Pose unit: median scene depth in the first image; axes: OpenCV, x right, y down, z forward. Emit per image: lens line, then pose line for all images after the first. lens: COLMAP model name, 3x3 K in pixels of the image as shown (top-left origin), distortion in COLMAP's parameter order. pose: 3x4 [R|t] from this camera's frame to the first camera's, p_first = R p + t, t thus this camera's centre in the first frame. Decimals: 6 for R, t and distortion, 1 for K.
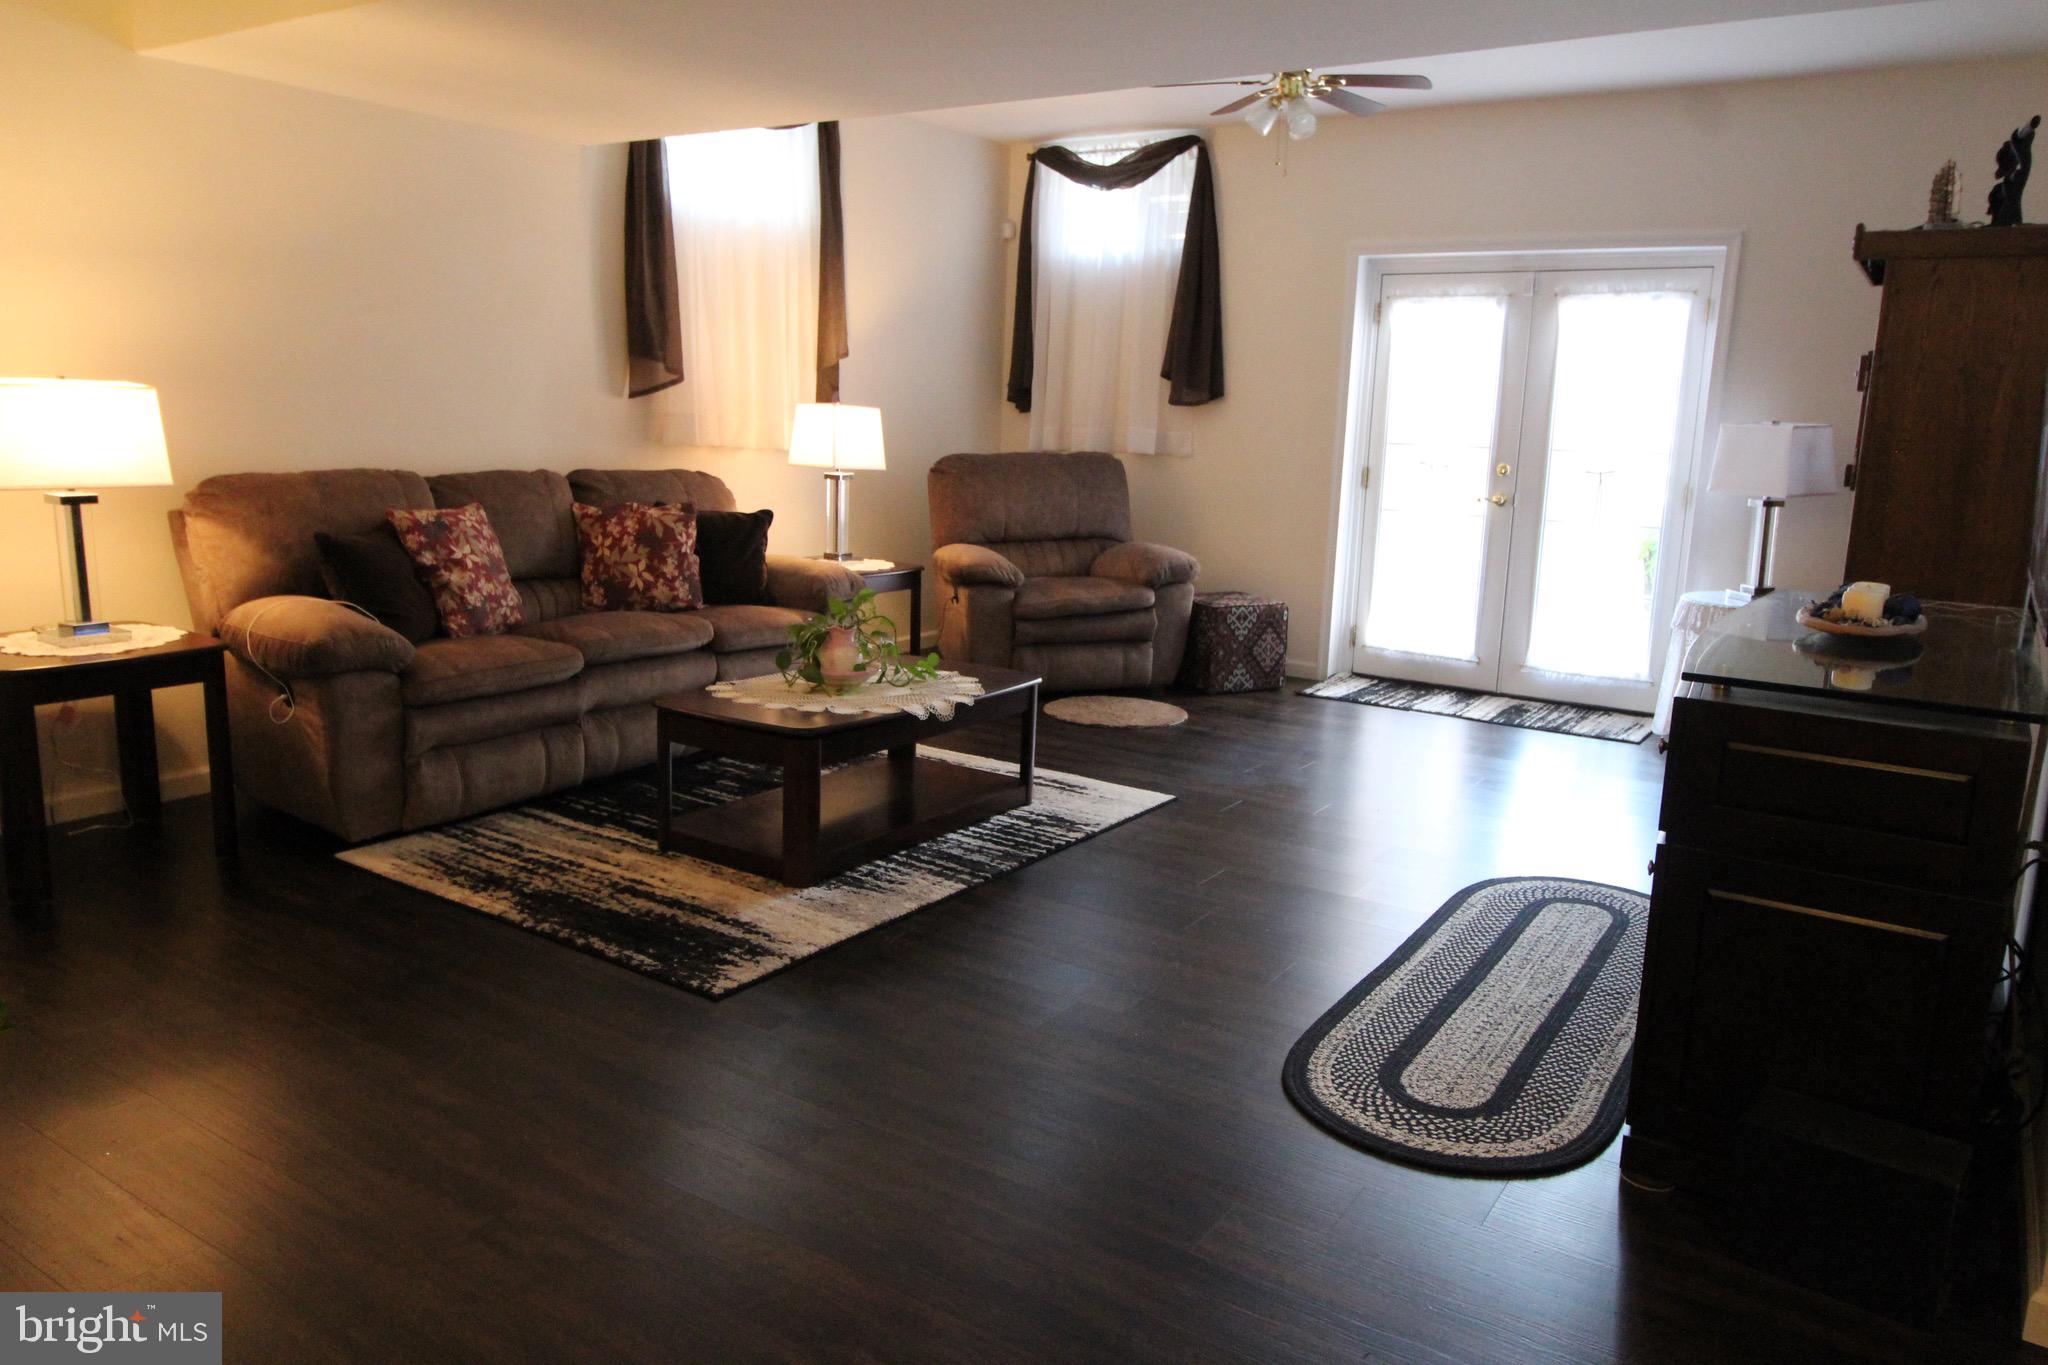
lens RADIAL K [[1416.6, 0, 1031.0], [0, 1416.6, 683.9], [0, 0, 1]] dist [-0.001849, -0.002557]
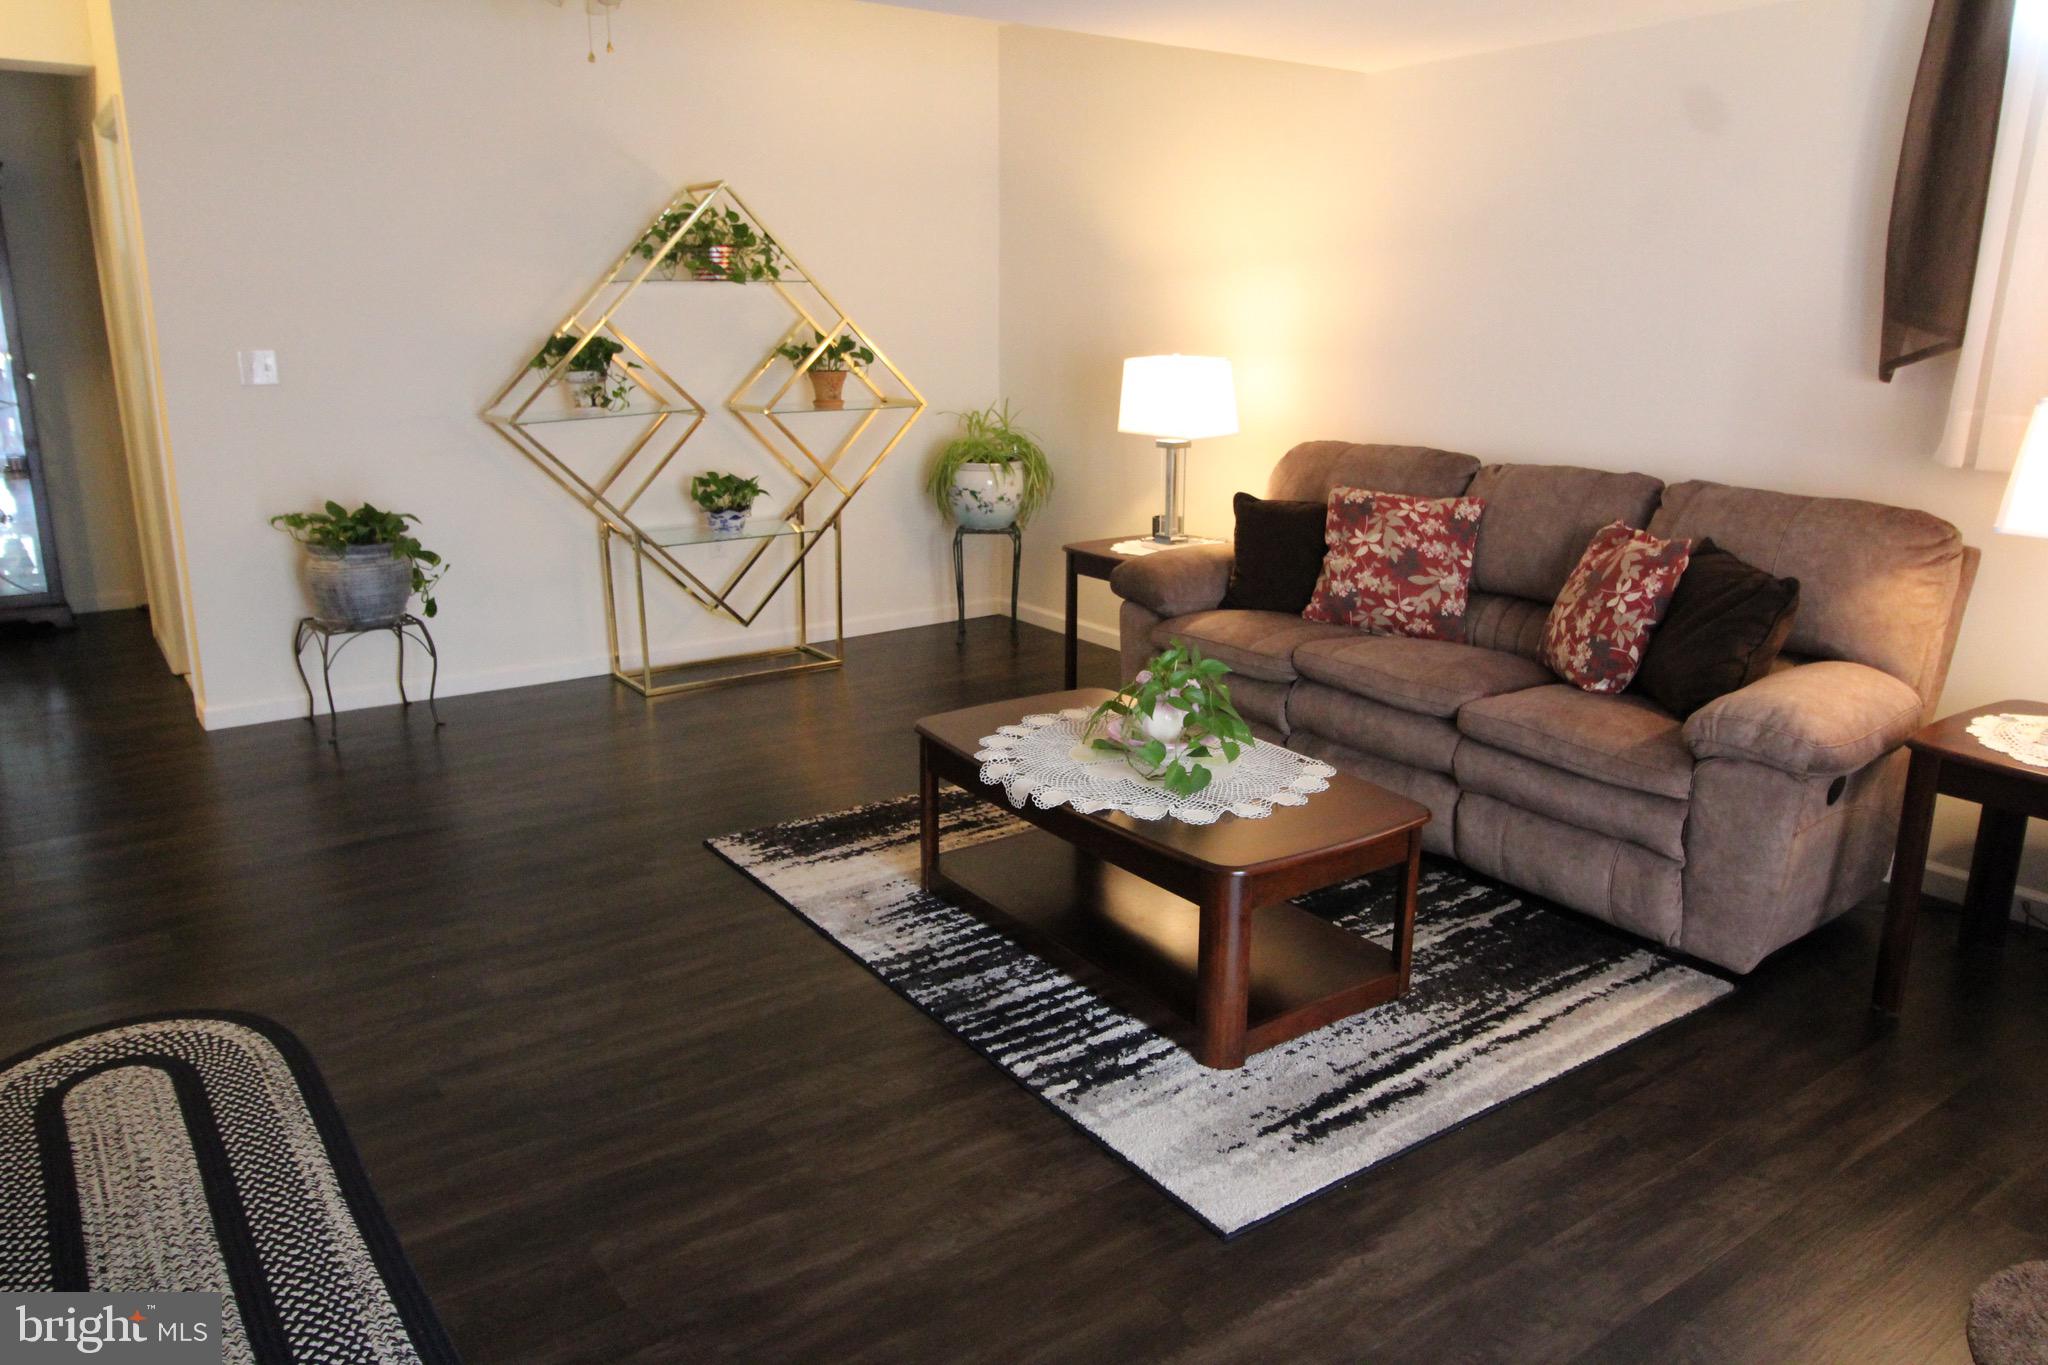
lens RADIAL K [[1416.6, 0, 1031.9], [0, 1416.6, 679.5], [0, 0, 1]] dist [-0.001849, -0.002557]
pose [[-0.350340, 0.203827, -0.914175, 0.622521], [-0.196905, 0.938194, 0.284642, -0.257958], [0.915691, 0.279727, -0.288552, 1.230115]]
